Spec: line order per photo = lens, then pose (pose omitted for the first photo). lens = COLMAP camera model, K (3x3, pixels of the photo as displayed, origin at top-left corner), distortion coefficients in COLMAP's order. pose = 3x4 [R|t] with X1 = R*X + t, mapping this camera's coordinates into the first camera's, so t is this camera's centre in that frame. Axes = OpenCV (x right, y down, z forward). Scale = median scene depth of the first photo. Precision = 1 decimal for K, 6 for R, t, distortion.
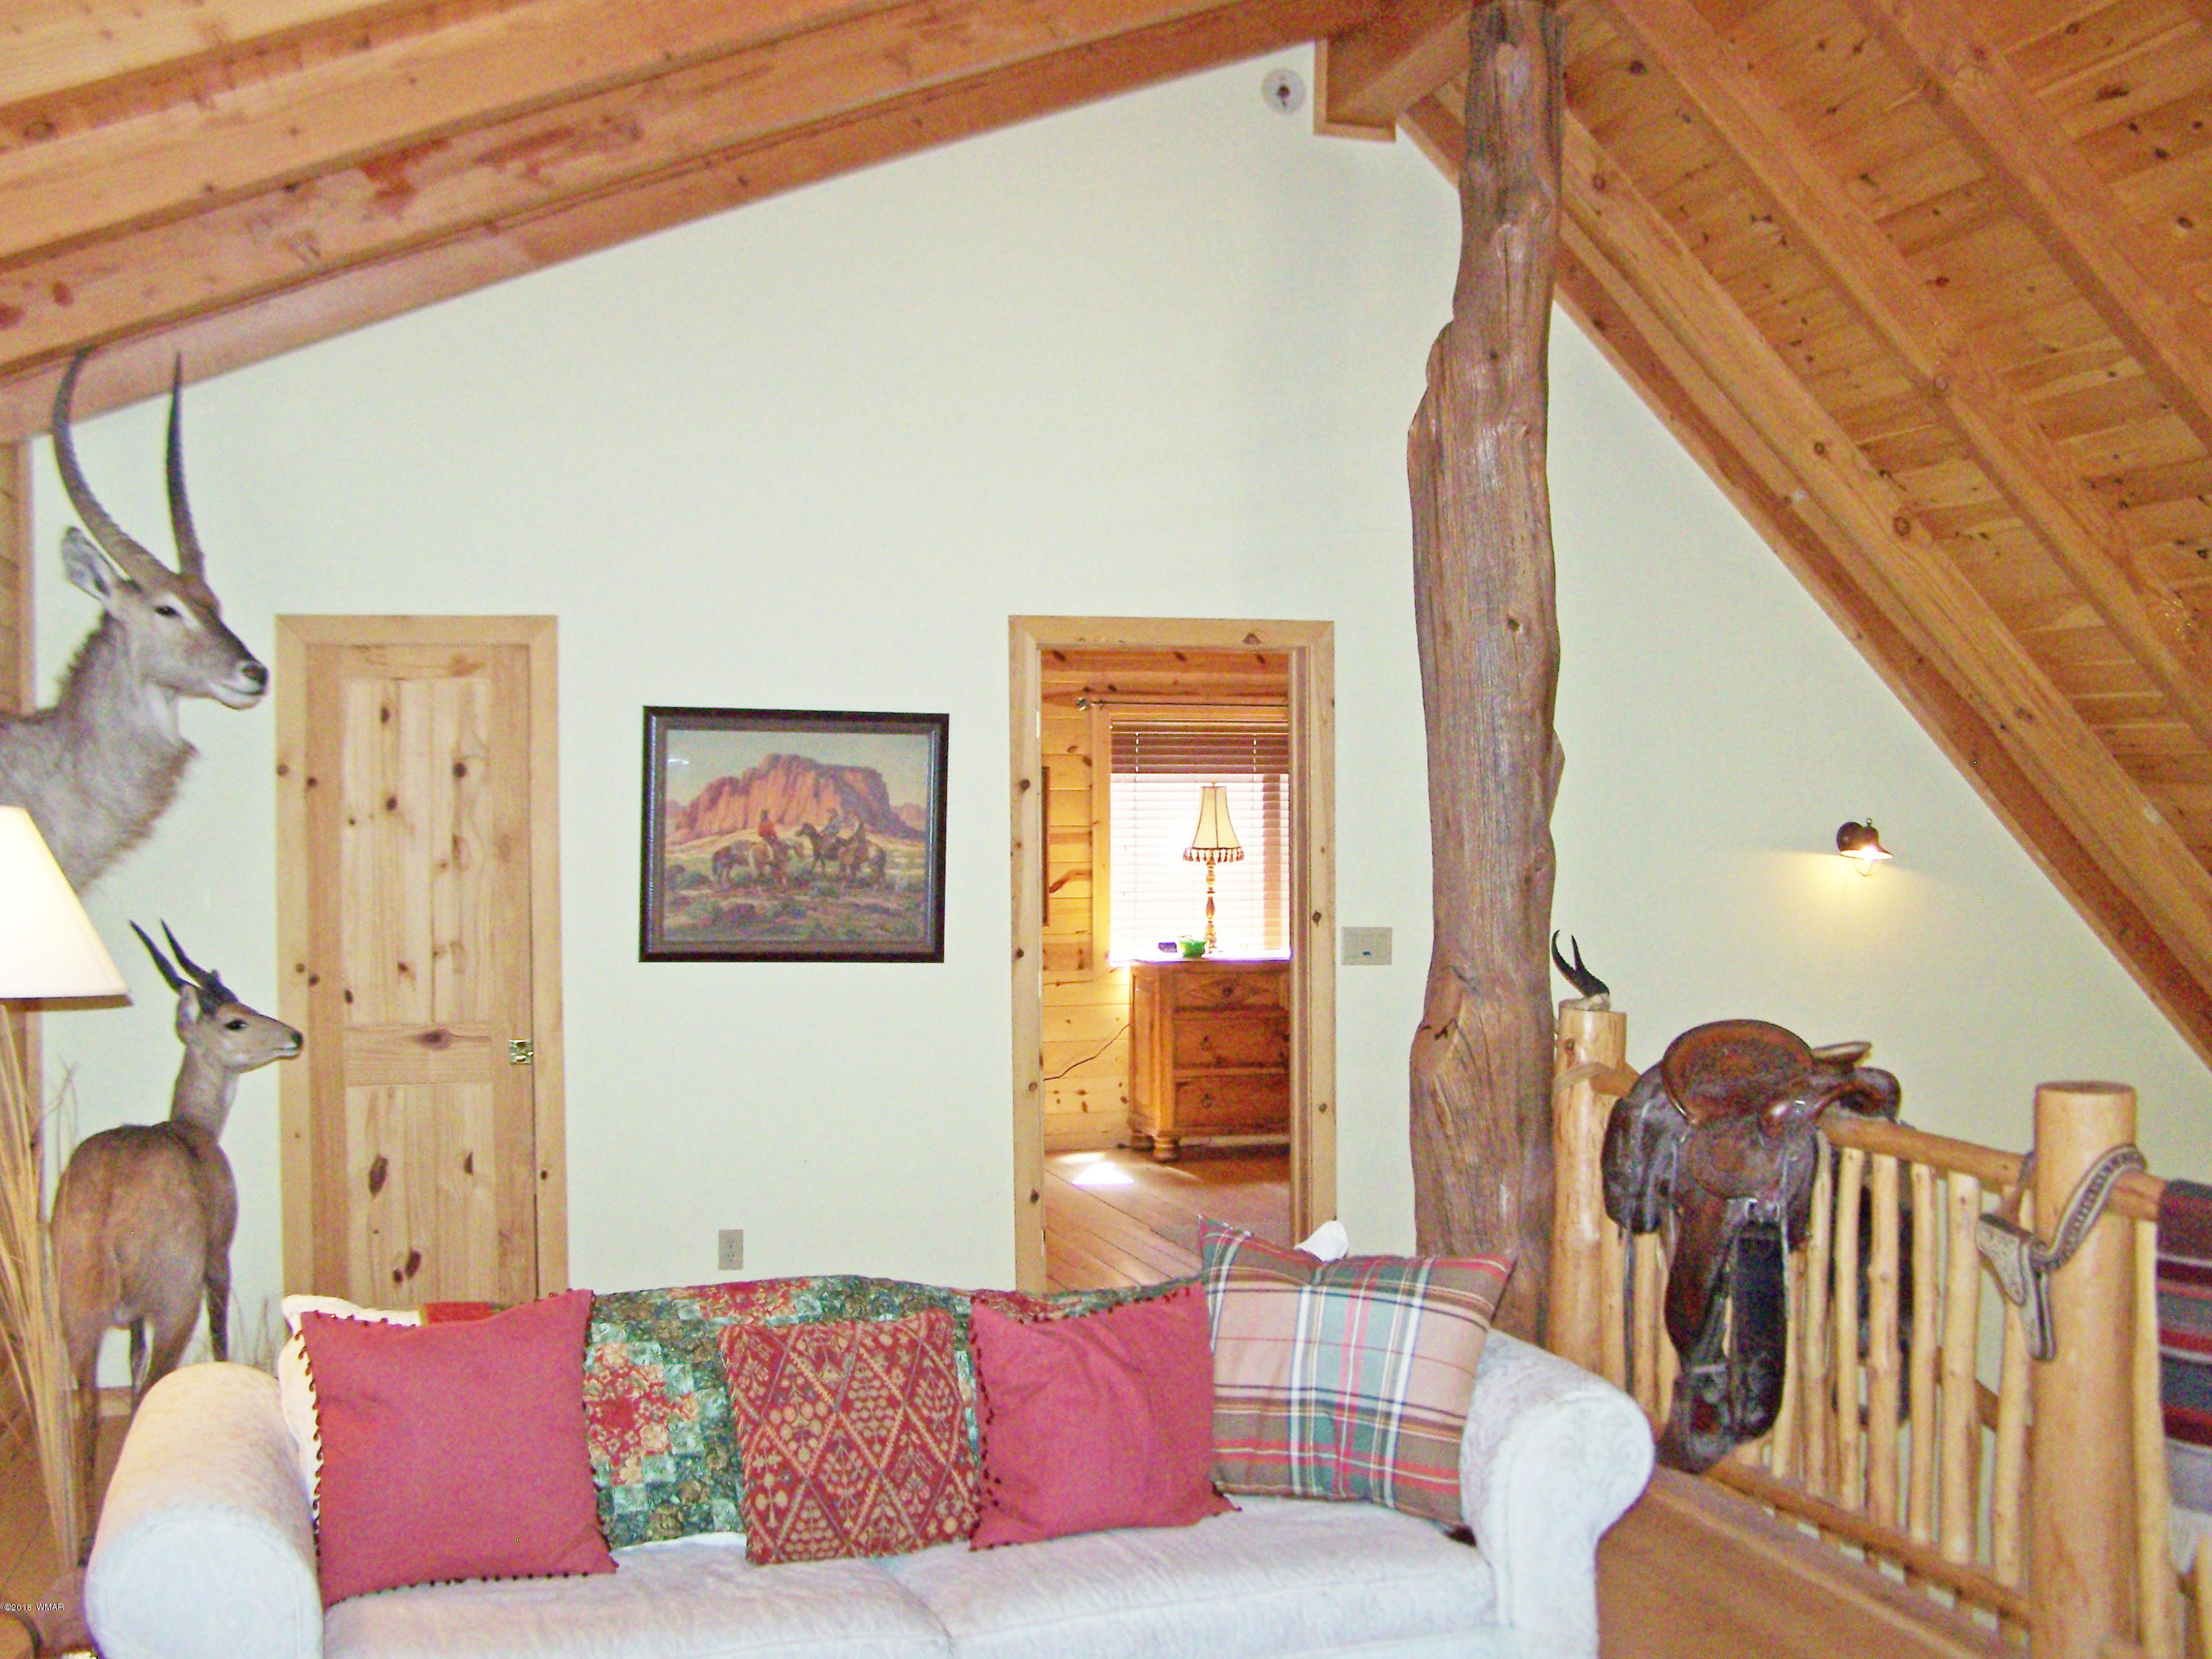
lens RADIAL K [[2509.4, 0, 1106.0], [0, 2509.4, 829.5], [0, 0, 1]] dist [-0.181575, 0.425020]
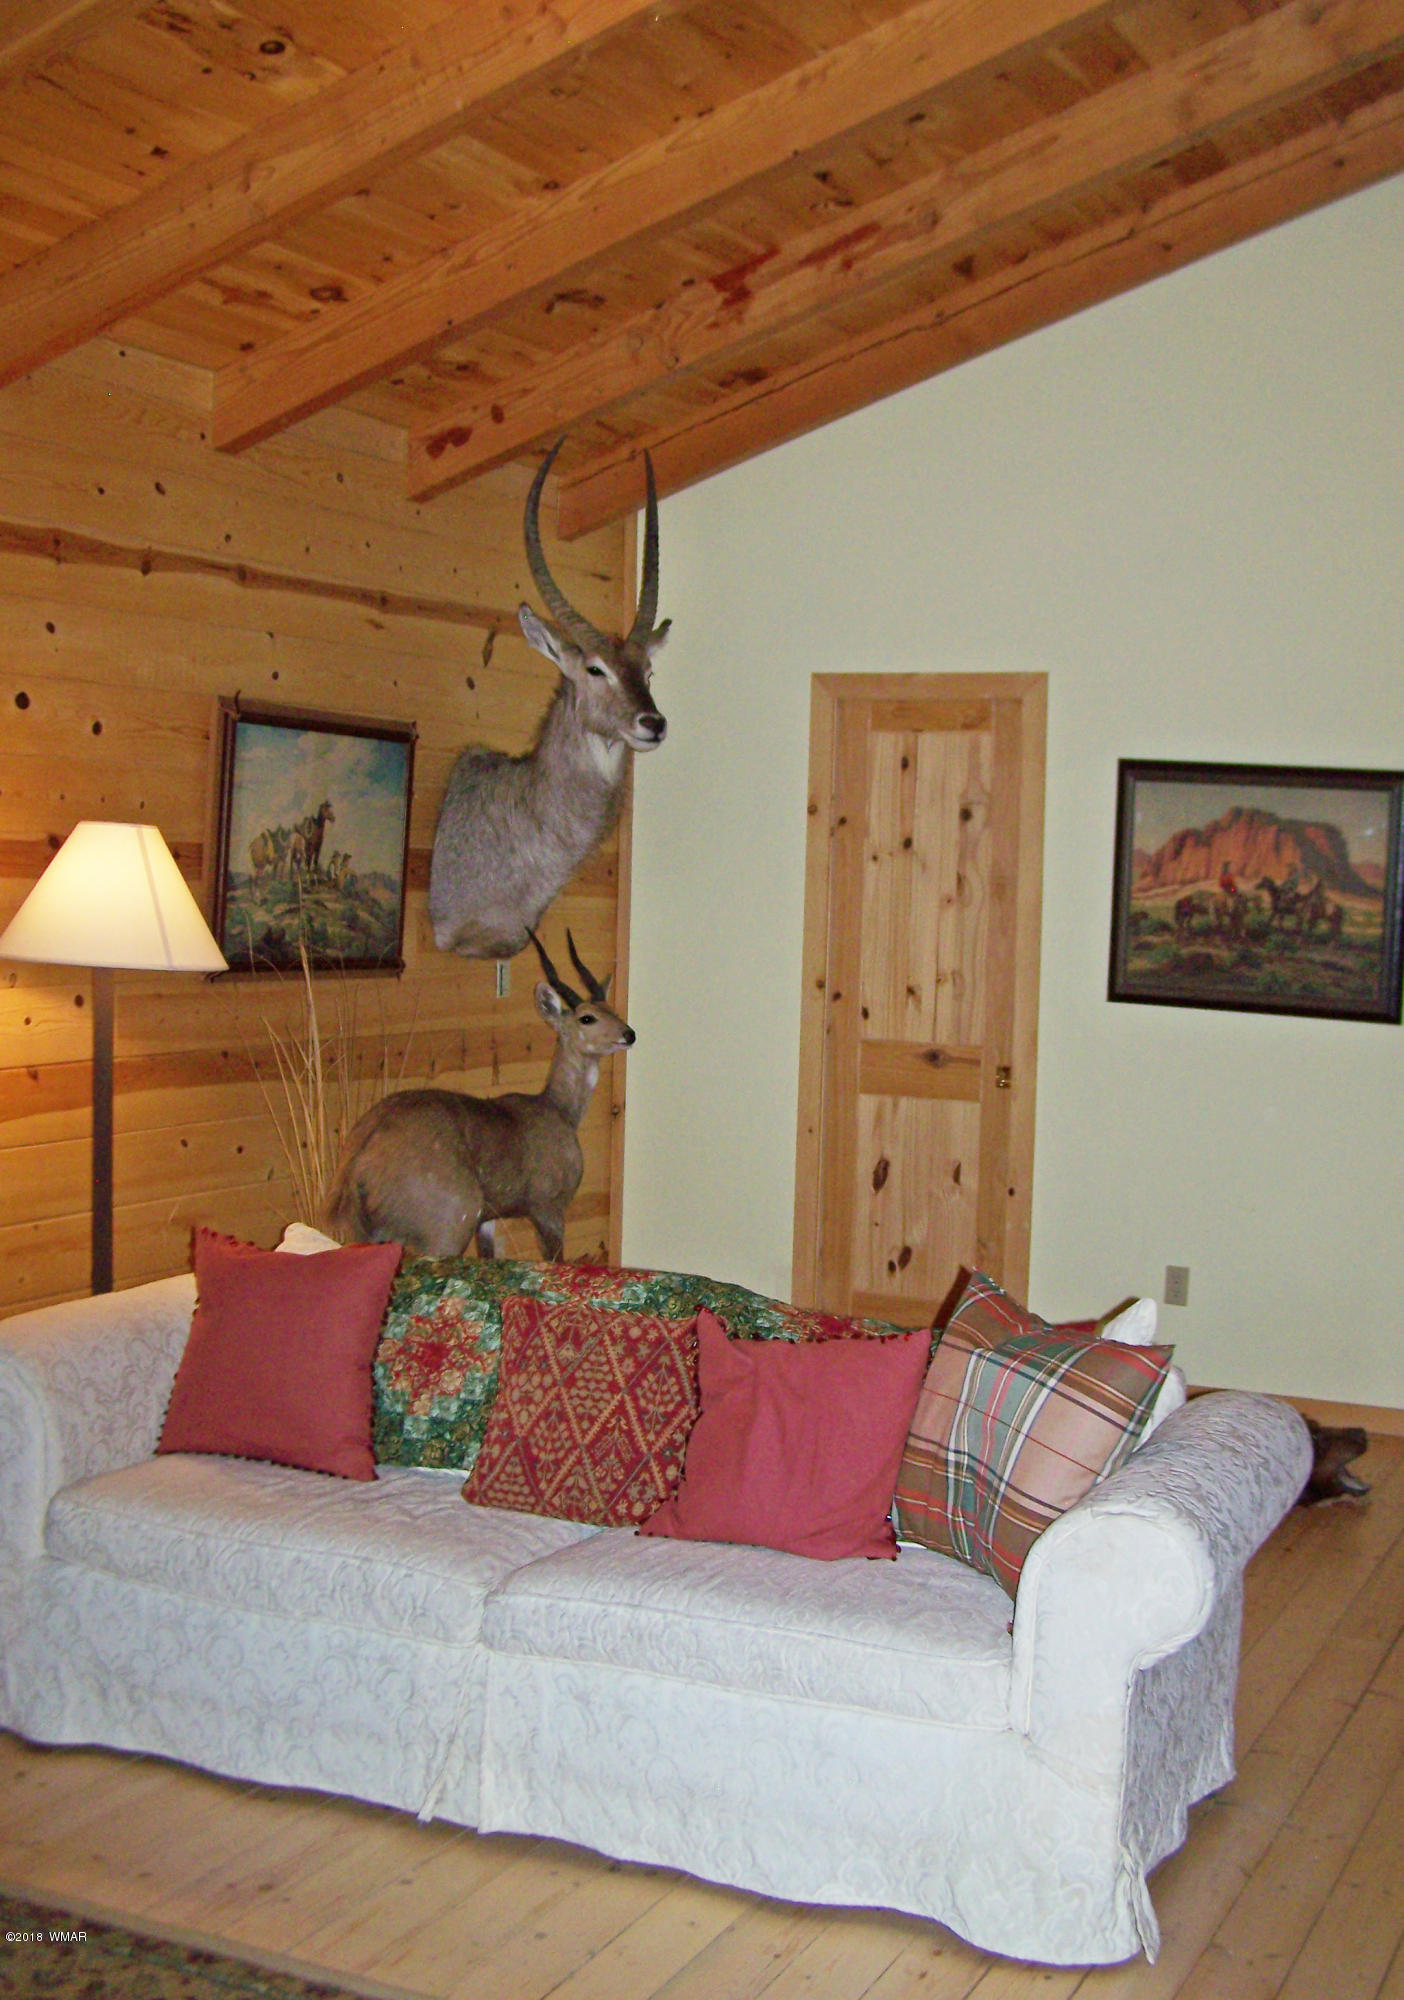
lens RADIAL K [[2383.7, 0, 701.5], [0, 2383.7, 957.4], [0, 0, 1]] dist [-0.141285, 0.290365]
pose [[0.759290, 0.061908, -0.647801, 0.416067], [-0.041902, 0.998050, 0.046266, -0.005881], [0.649402, -0.007985, 0.760403, 0.158745]]
